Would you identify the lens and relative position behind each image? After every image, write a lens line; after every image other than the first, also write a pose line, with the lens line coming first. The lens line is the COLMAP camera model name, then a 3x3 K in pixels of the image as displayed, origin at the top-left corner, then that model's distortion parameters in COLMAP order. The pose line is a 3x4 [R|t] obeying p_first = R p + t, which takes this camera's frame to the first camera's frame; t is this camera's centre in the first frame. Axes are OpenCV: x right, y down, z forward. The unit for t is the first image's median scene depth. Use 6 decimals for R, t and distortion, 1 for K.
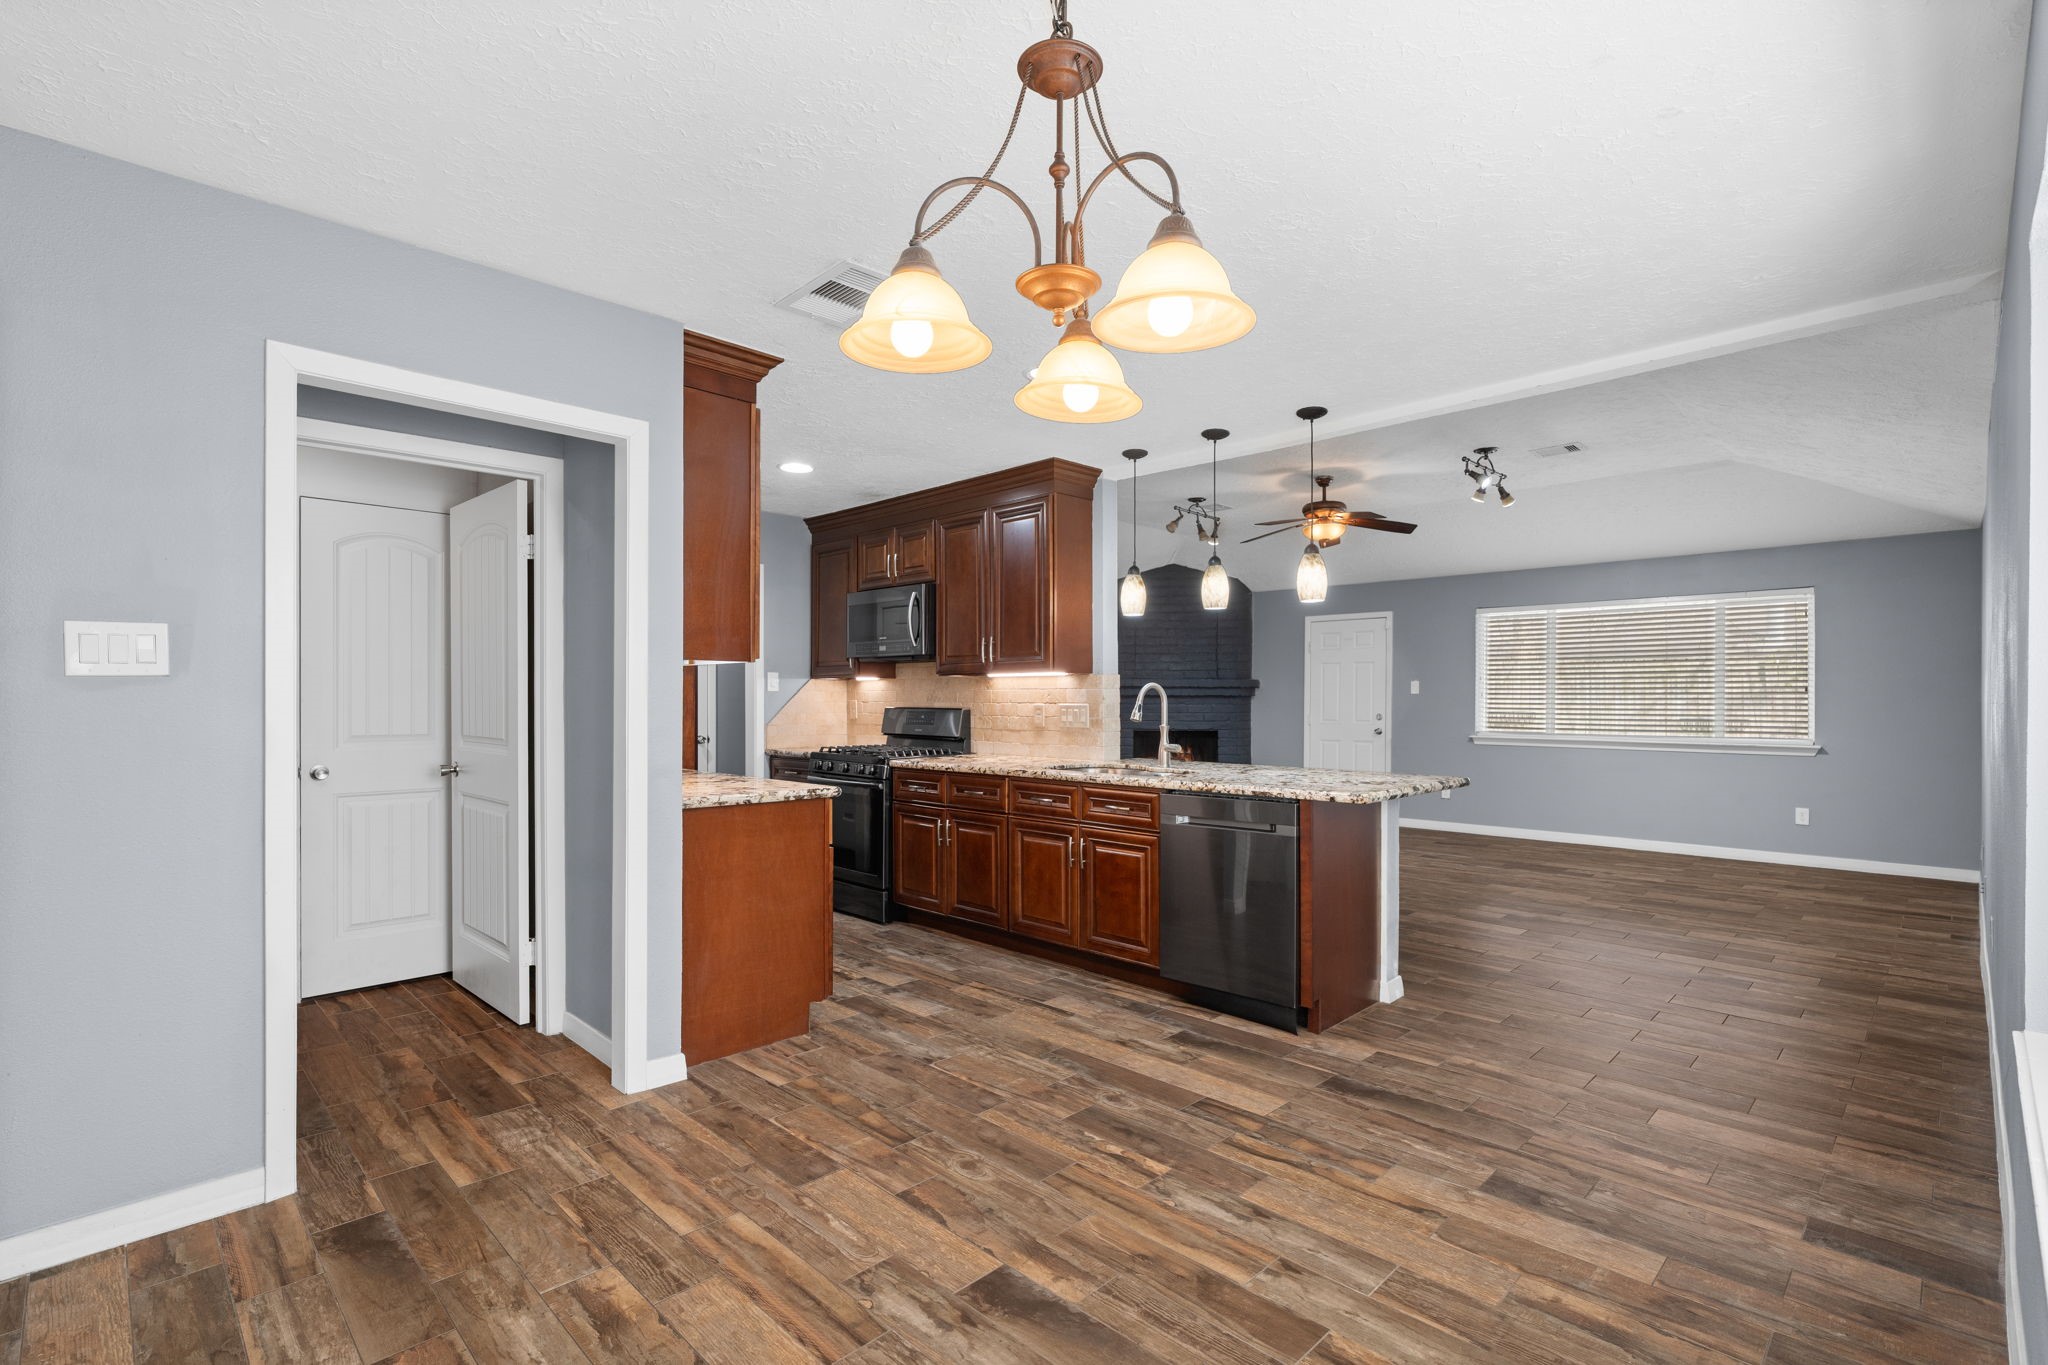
lens RADIAL K [[925.0, 0, 1022.2], [0, 925.0, 717.5], [0, 0, 1]] dist [-0.009225, 0.002420]
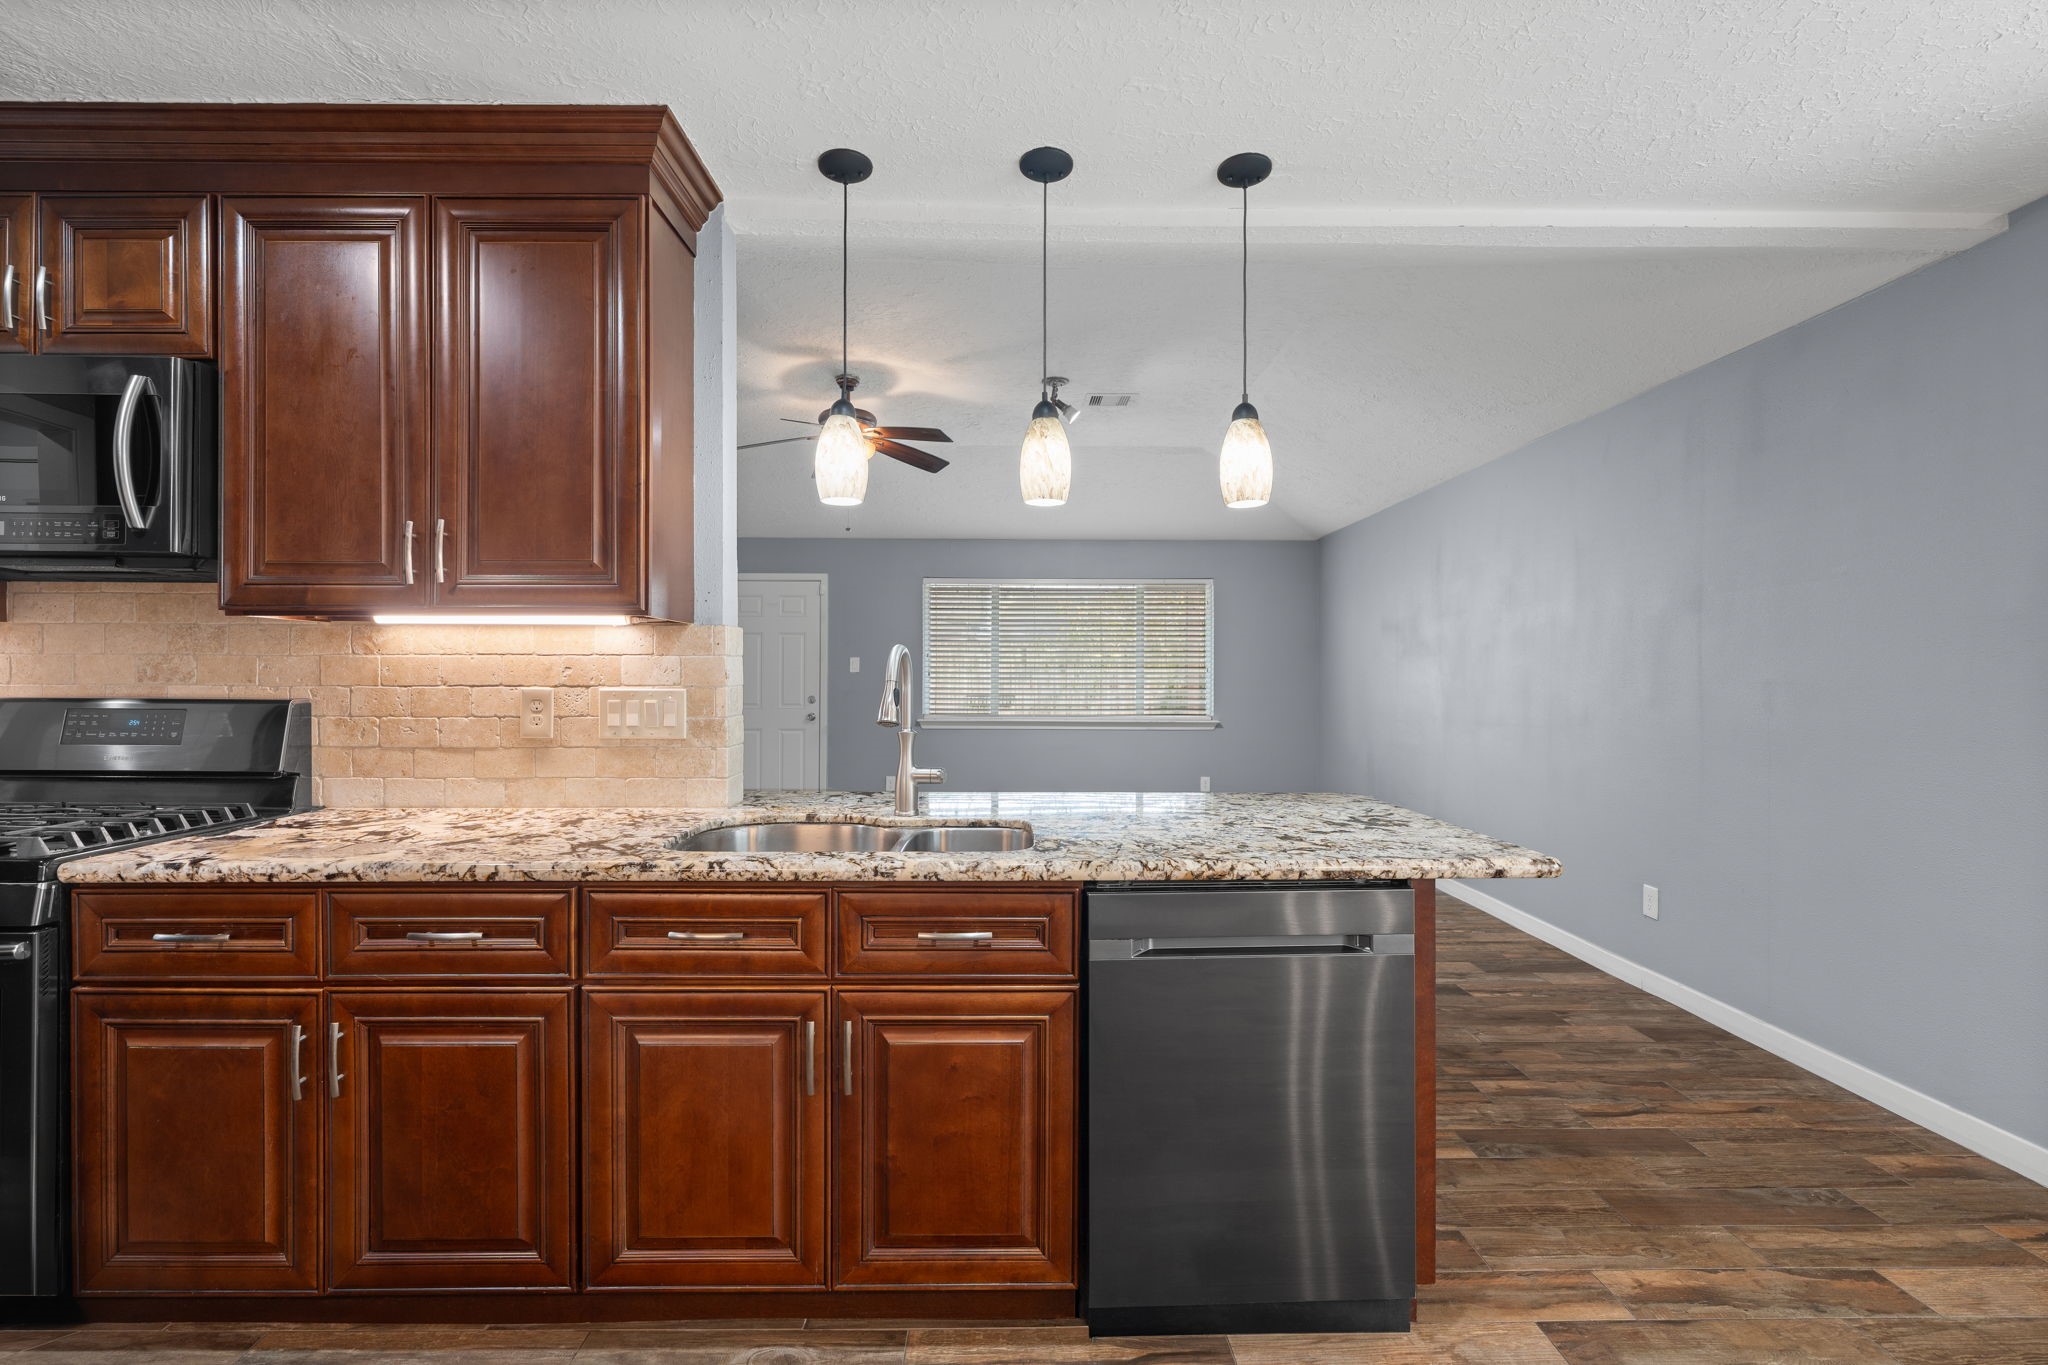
lens RADIAL K [[925.0, 0, 1009.6], [0, 925.0, 676.5], [0, 0, 1]] dist [-0.009225, 0.002420]
pose [[0.695338, 0.002753, 0.718678, -0.219903], [0.012169, 0.999804, -0.015603, -0.016353], [-0.718580, 0.019595, 0.695168, 0.818237]]
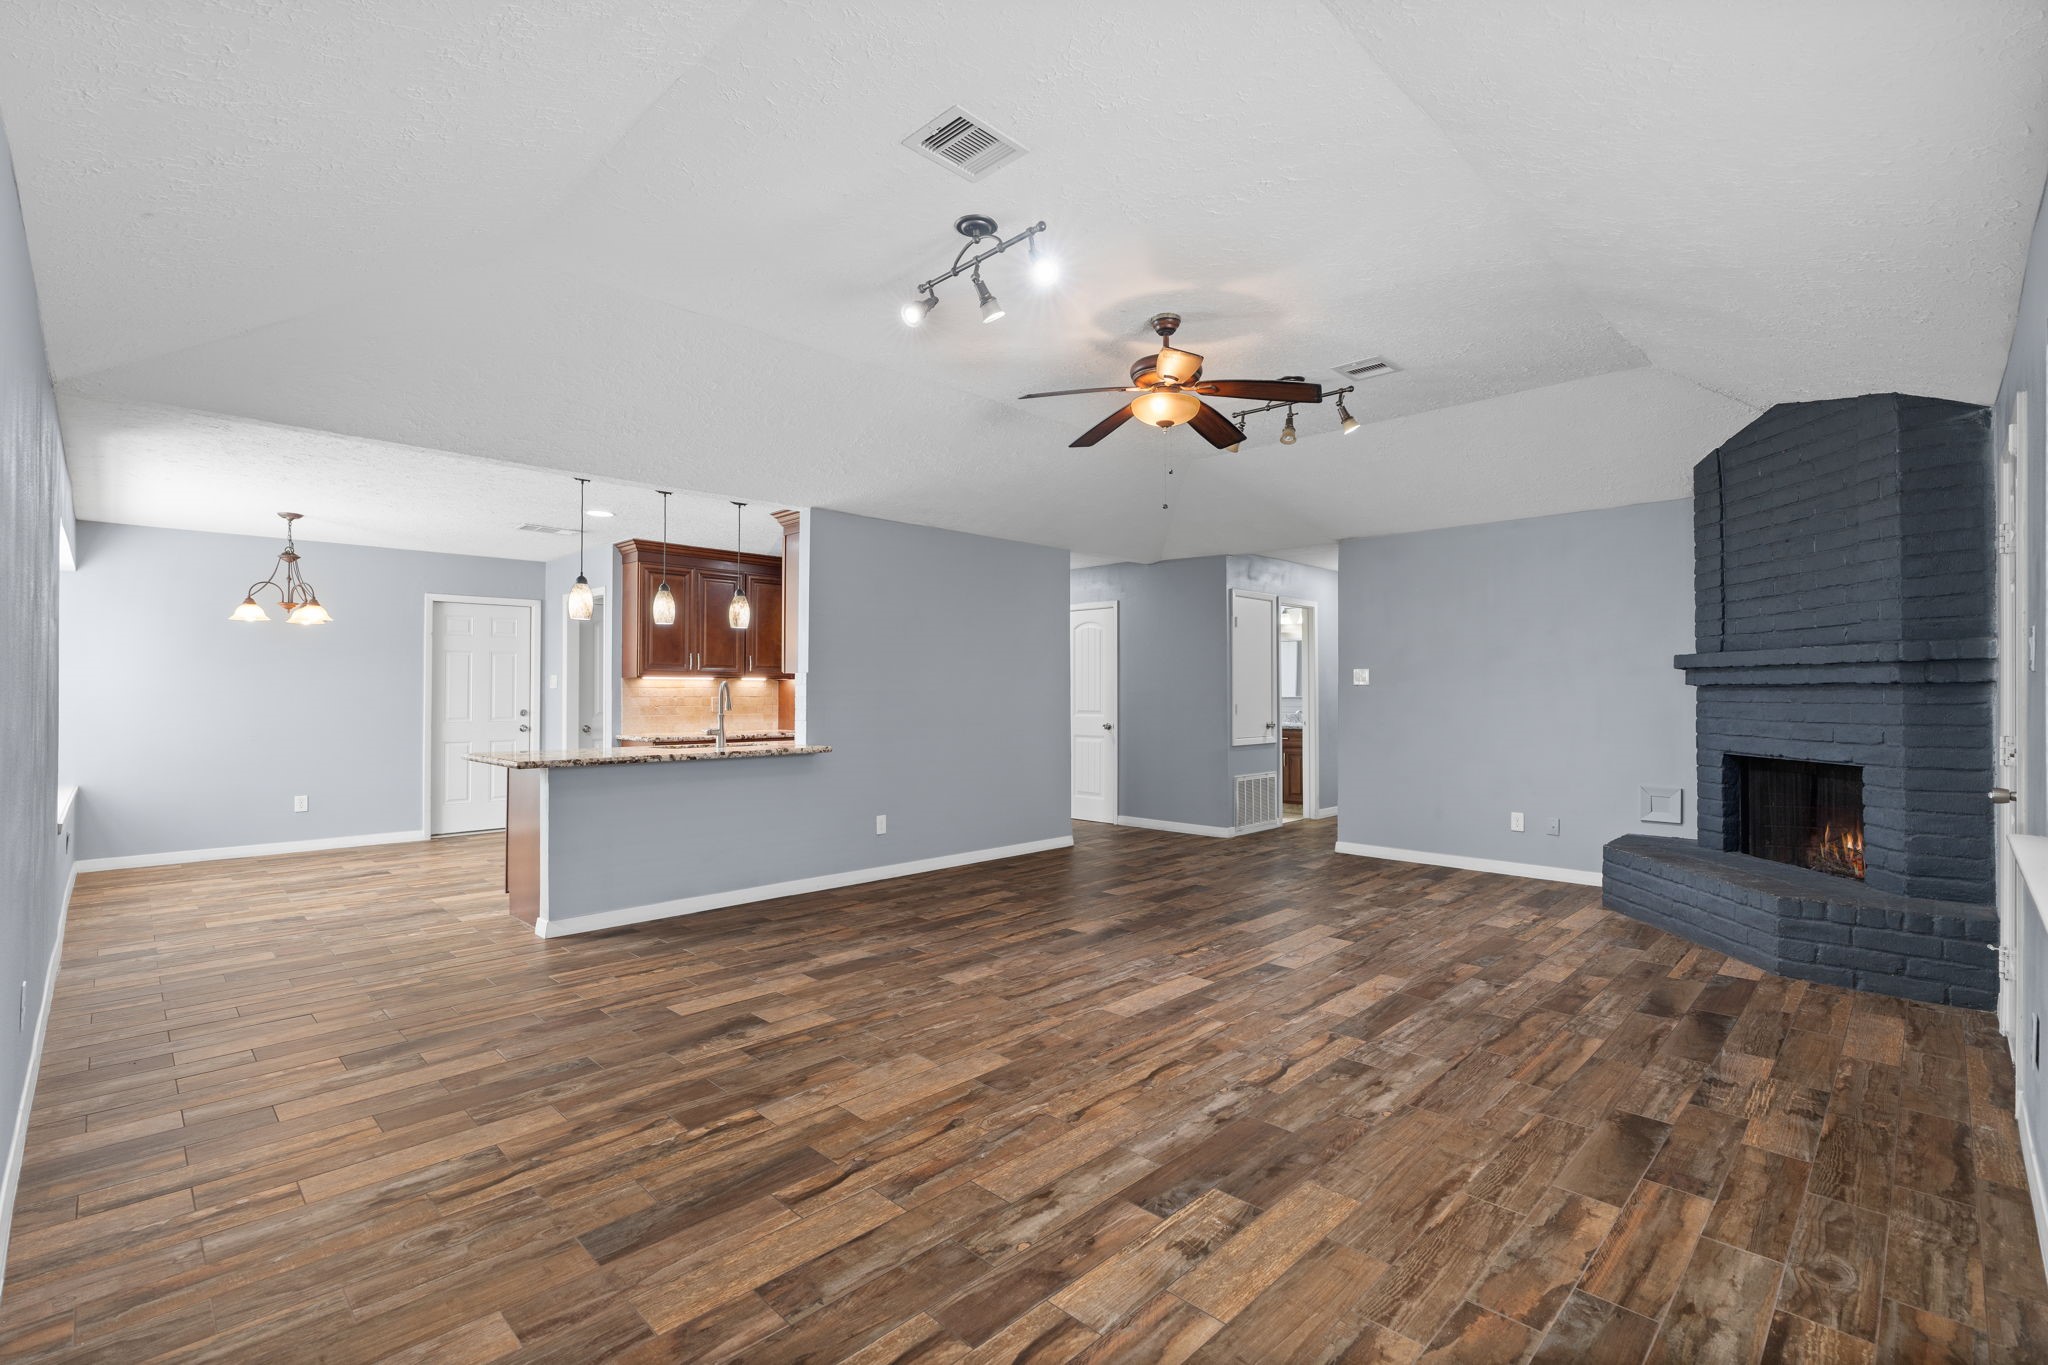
lens RADIAL K [[925.0, 0, 1034.1], [0, 925.0, 684.6], [0, 0, 1]] dist [-0.009225, 0.002420]
pose [[0.016380, -0.012128, -0.999792, 1.900015], [-0.017882, 0.999763, -0.012420, -0.030400], [0.999706, 0.018082, 0.016159, 1.875776]]
